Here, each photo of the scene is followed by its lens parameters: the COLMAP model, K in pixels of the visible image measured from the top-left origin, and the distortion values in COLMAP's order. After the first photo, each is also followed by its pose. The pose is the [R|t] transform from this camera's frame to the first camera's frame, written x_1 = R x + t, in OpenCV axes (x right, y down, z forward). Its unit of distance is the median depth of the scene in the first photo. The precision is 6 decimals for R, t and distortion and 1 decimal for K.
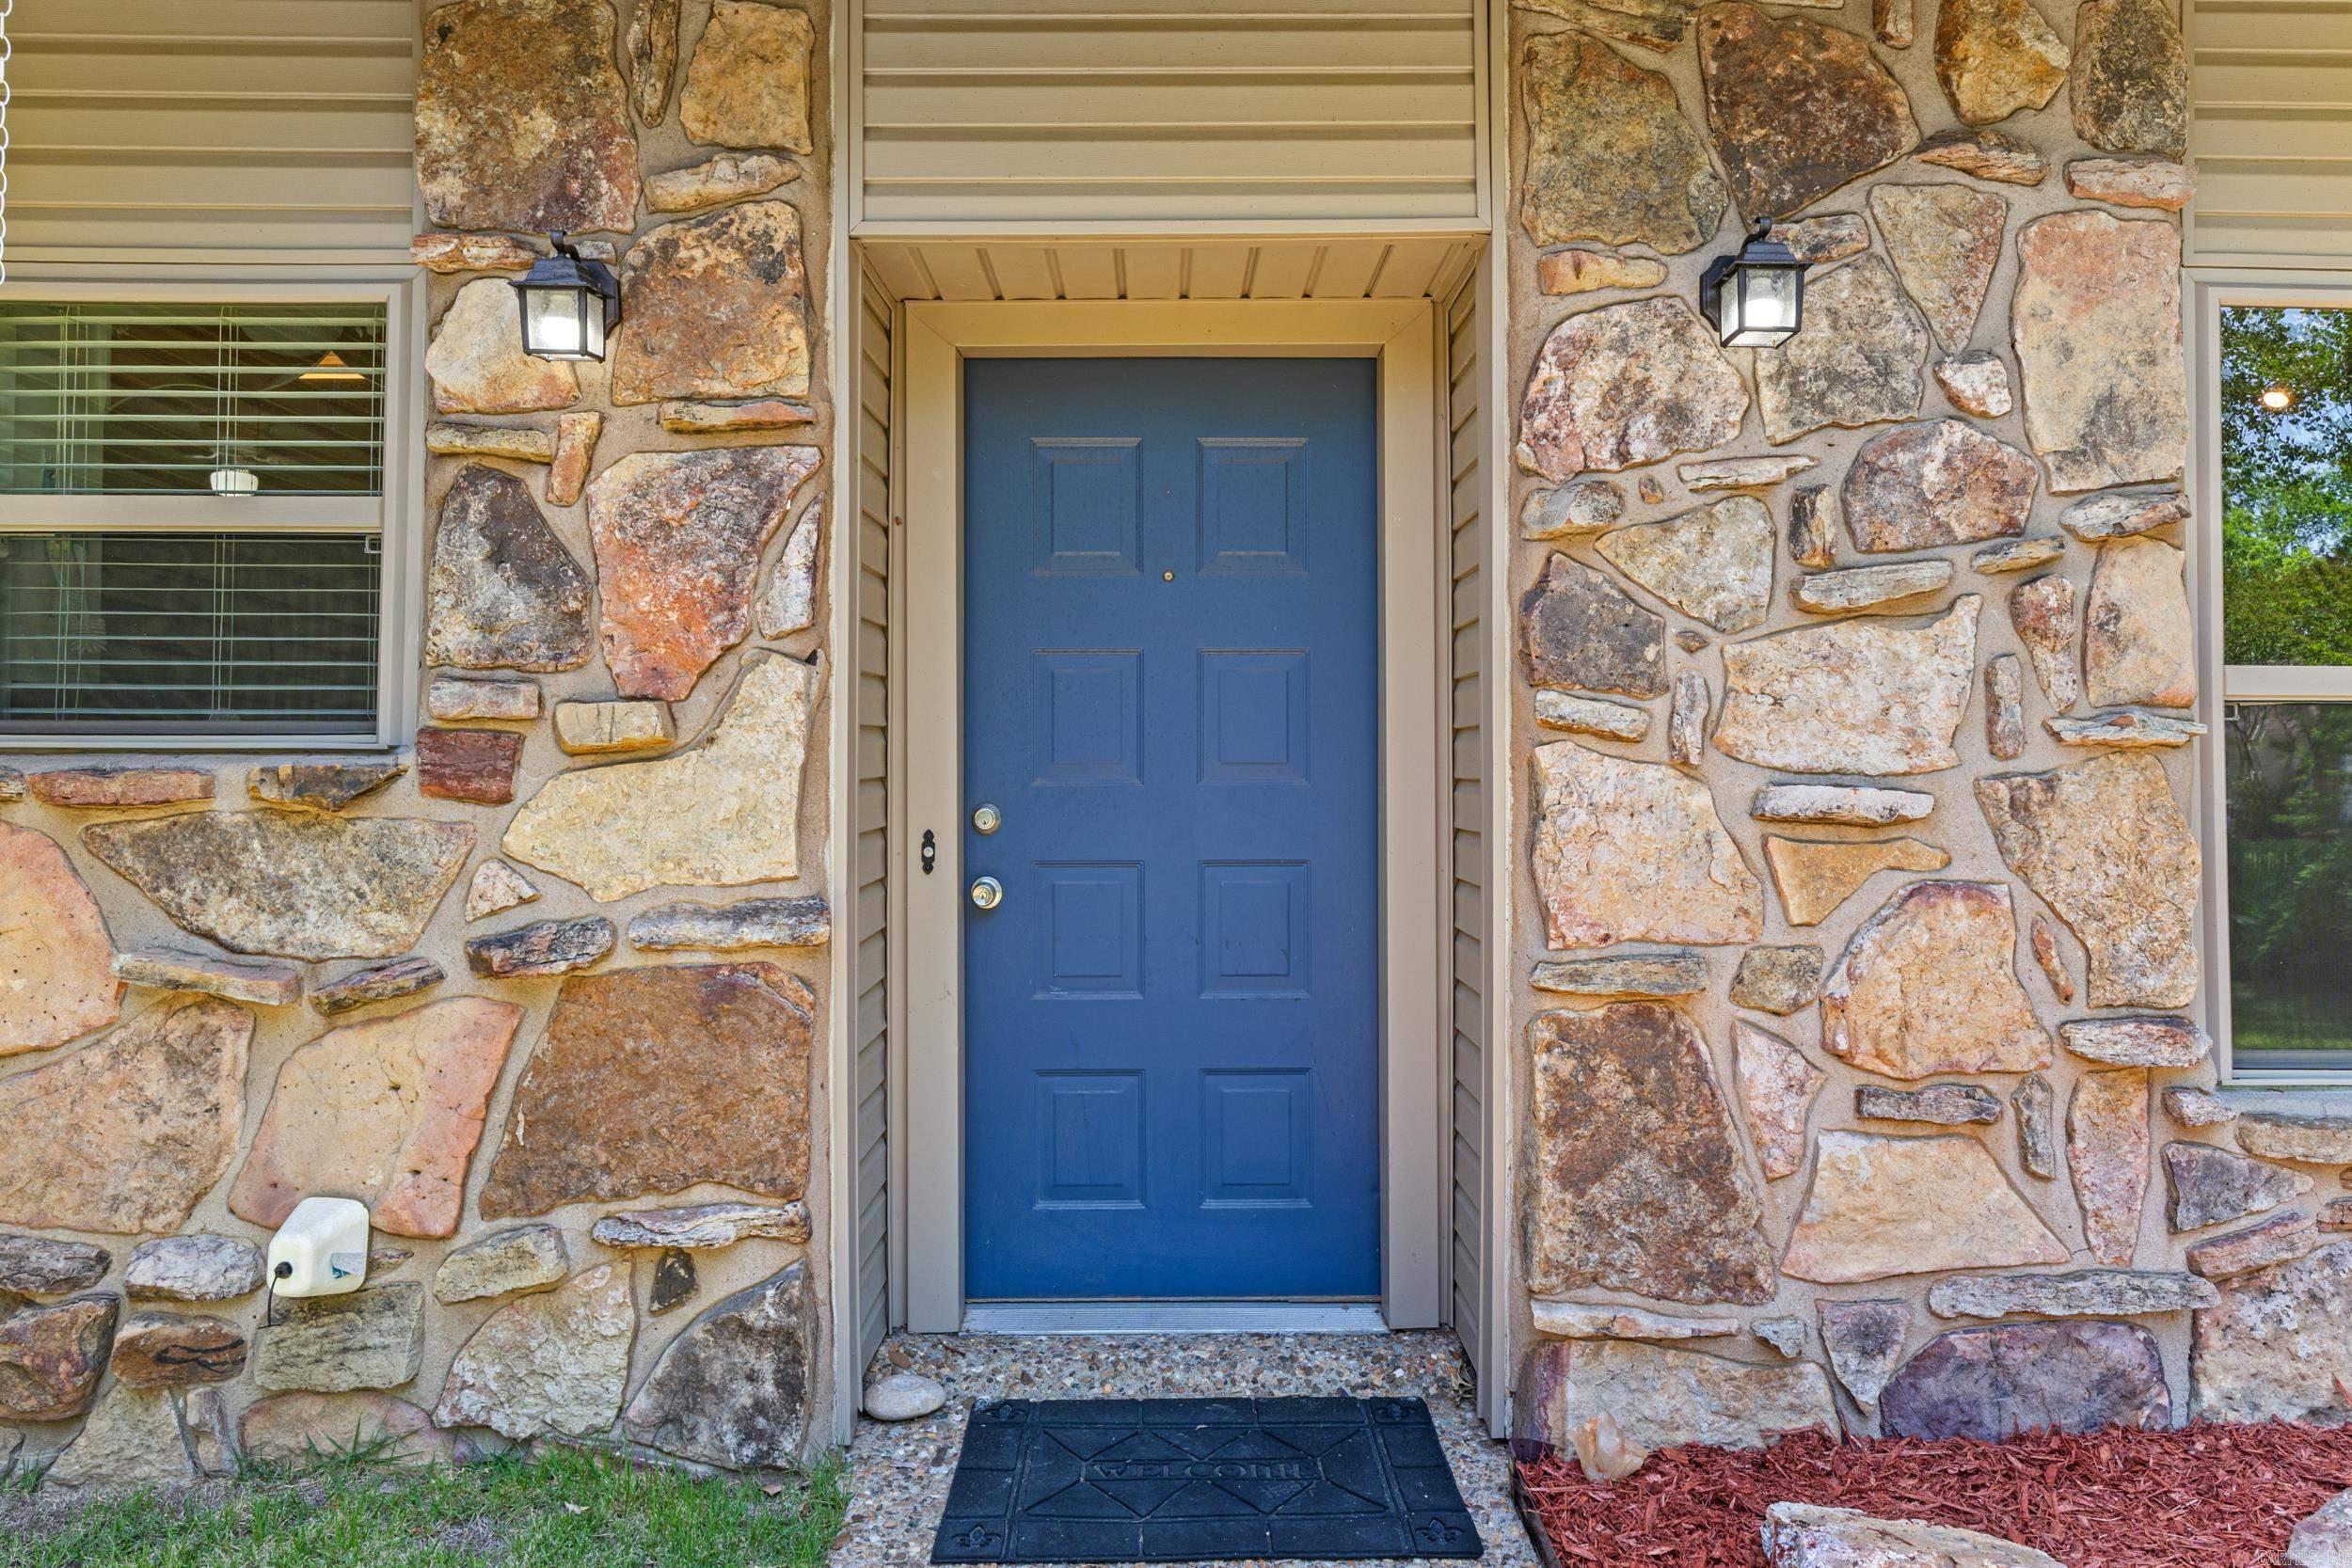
lens RADIAL K [[1478.8, 0, 1177.2], [0, 1478.8, 770.7], [0, 0, 1]] dist [-0.005296, -0.001092]
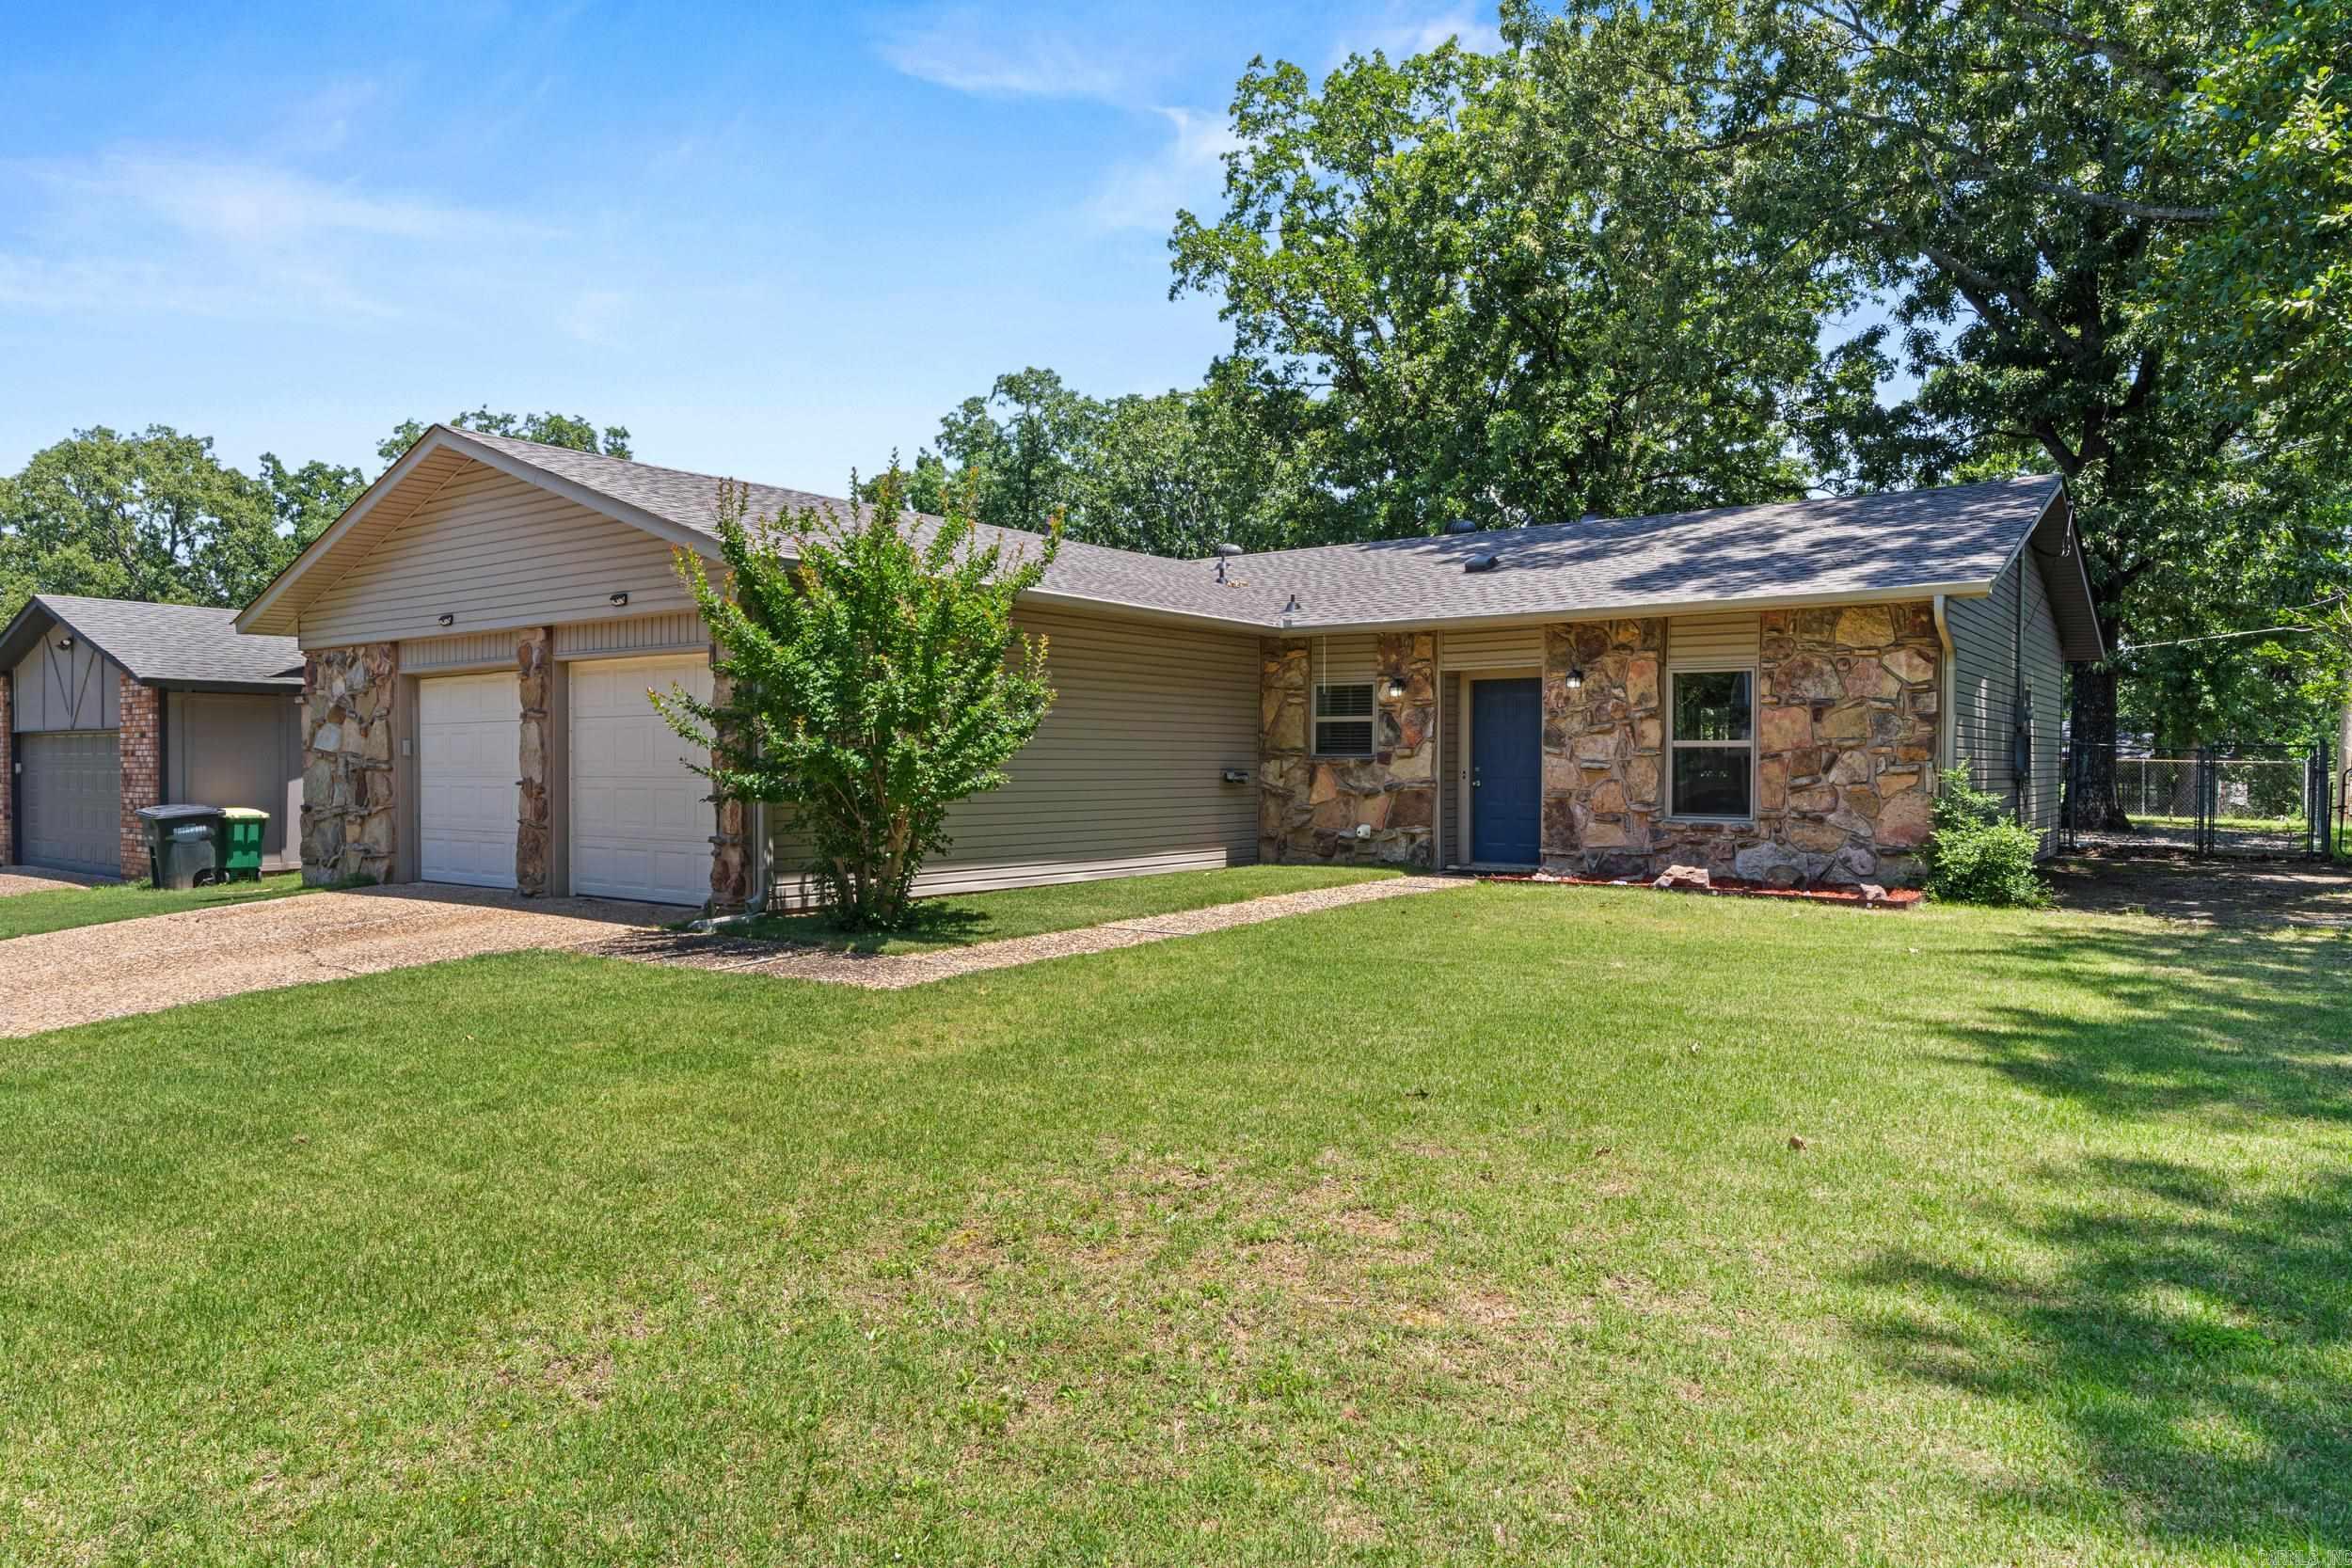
lens RADIAL K [[1473.0, 0, 1174.0], [0, 1473.0, 774.7], [0, 0, 1]] dist [-0.000037, -0.000005]
pose [[0.798712, 0.007640, -0.601665, 2.612533], [0.006060, 0.999767, 0.020740, -0.072112], [0.601683, -0.020211, 0.798479, -4.607439]]
